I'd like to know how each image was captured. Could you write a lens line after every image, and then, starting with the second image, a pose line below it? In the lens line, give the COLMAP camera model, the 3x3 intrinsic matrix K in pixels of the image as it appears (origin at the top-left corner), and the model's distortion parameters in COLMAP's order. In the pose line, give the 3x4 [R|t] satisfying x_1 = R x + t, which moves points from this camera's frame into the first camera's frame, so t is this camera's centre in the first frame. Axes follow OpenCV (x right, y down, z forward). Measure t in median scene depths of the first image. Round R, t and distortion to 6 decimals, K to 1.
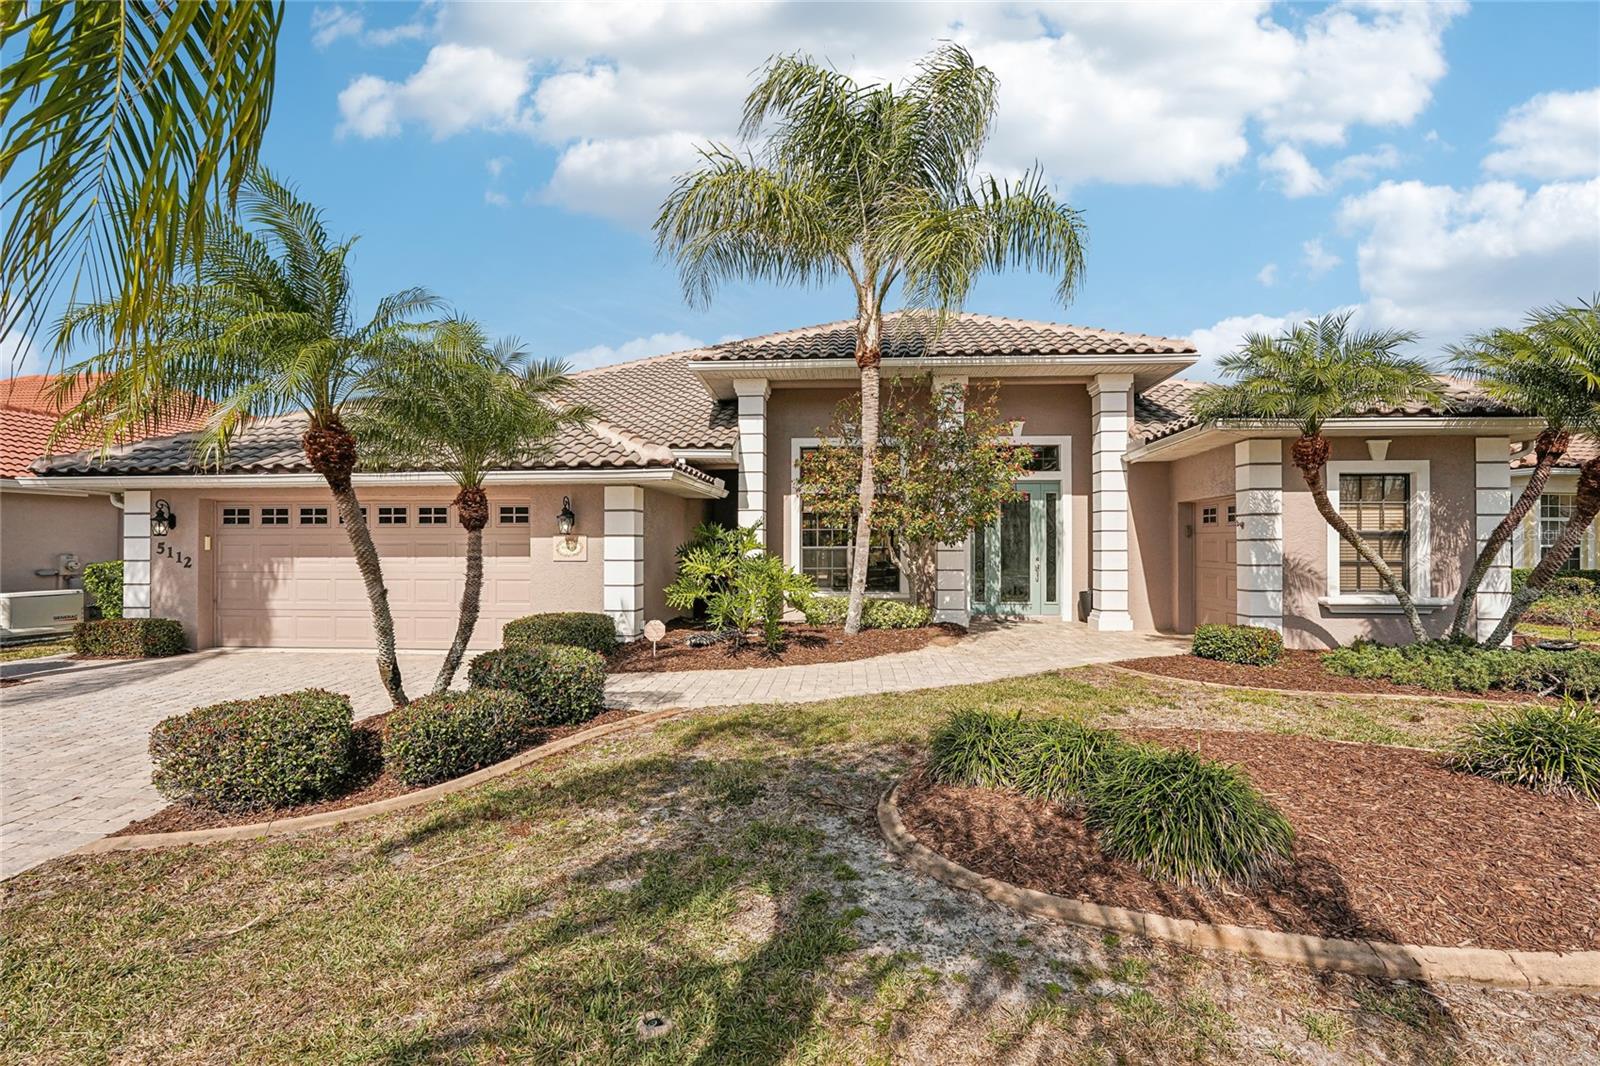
lens RADIAL K [[618.6, 0, 797.4], [0, 618.6, 533.1], [0, 0, 1]] dist [-0.012745, 0.005254]
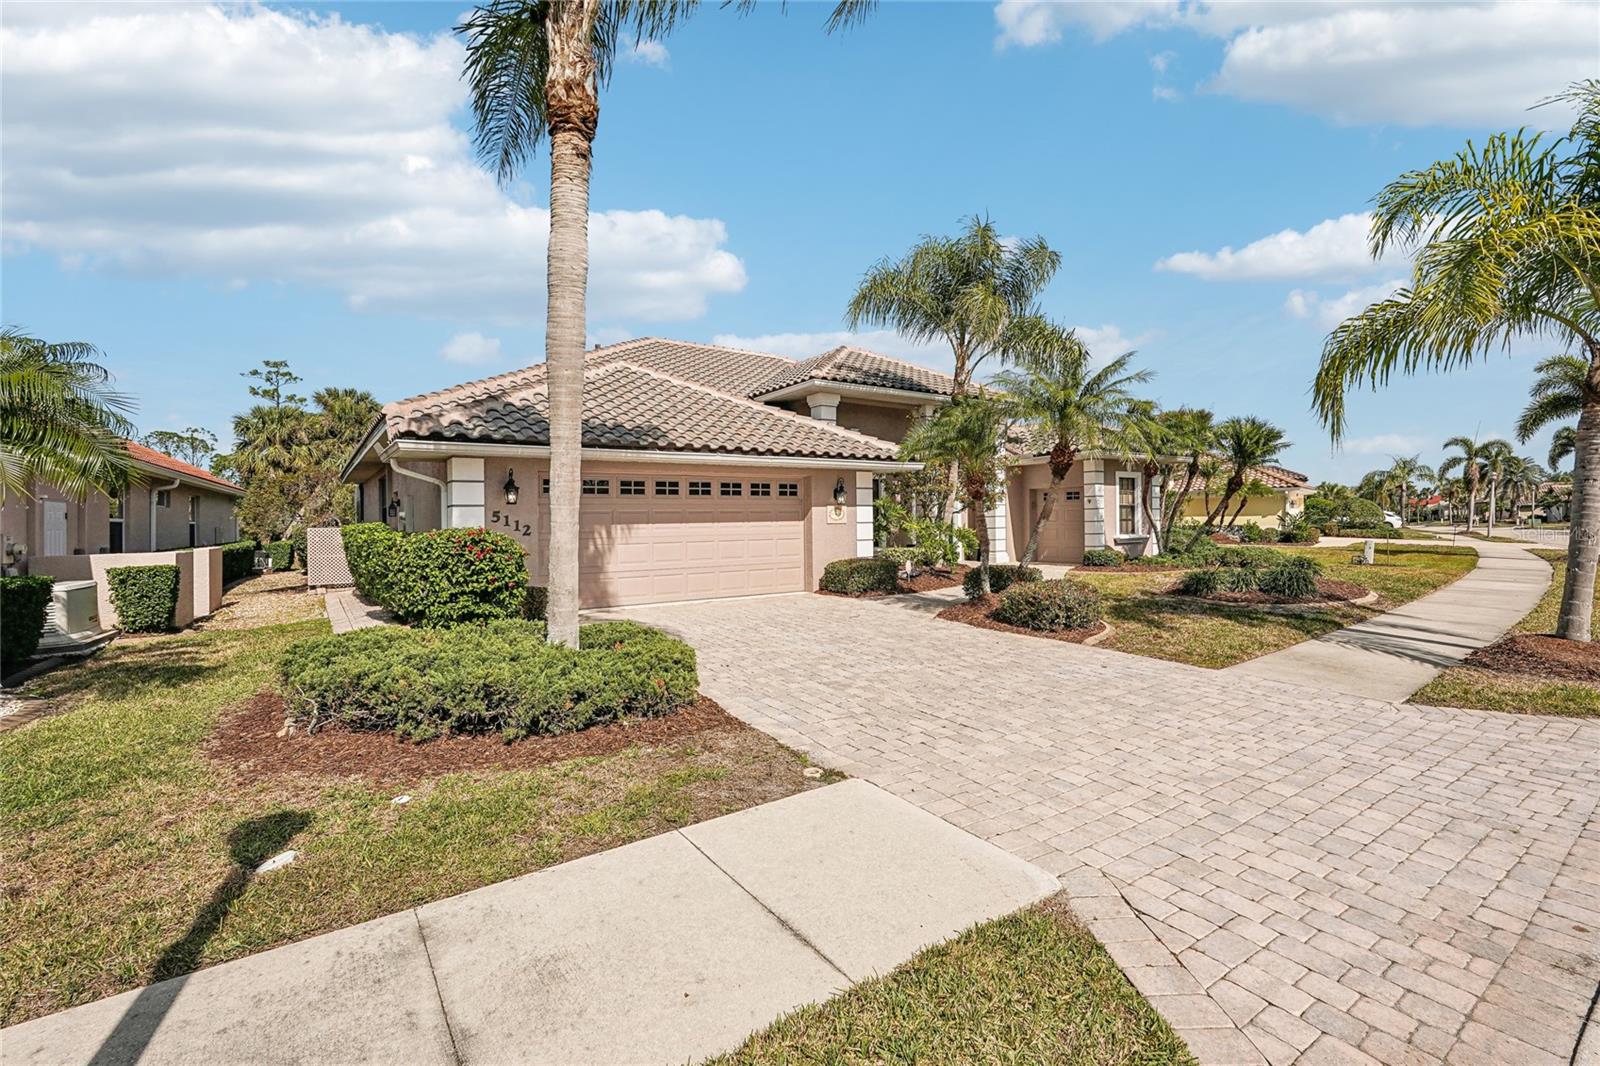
lens RADIAL K [[618.6, 0, 797.4], [0, 618.6, 533.1], [0, 0, 1]] dist [-0.012745, 0.005254]
pose [[0.815192, -0.022245, 0.578764, -1.224667], [-0.000645, 0.999227, 0.039314, 0.011243], [-0.579191, -0.032422, 0.814547, -0.101561]]
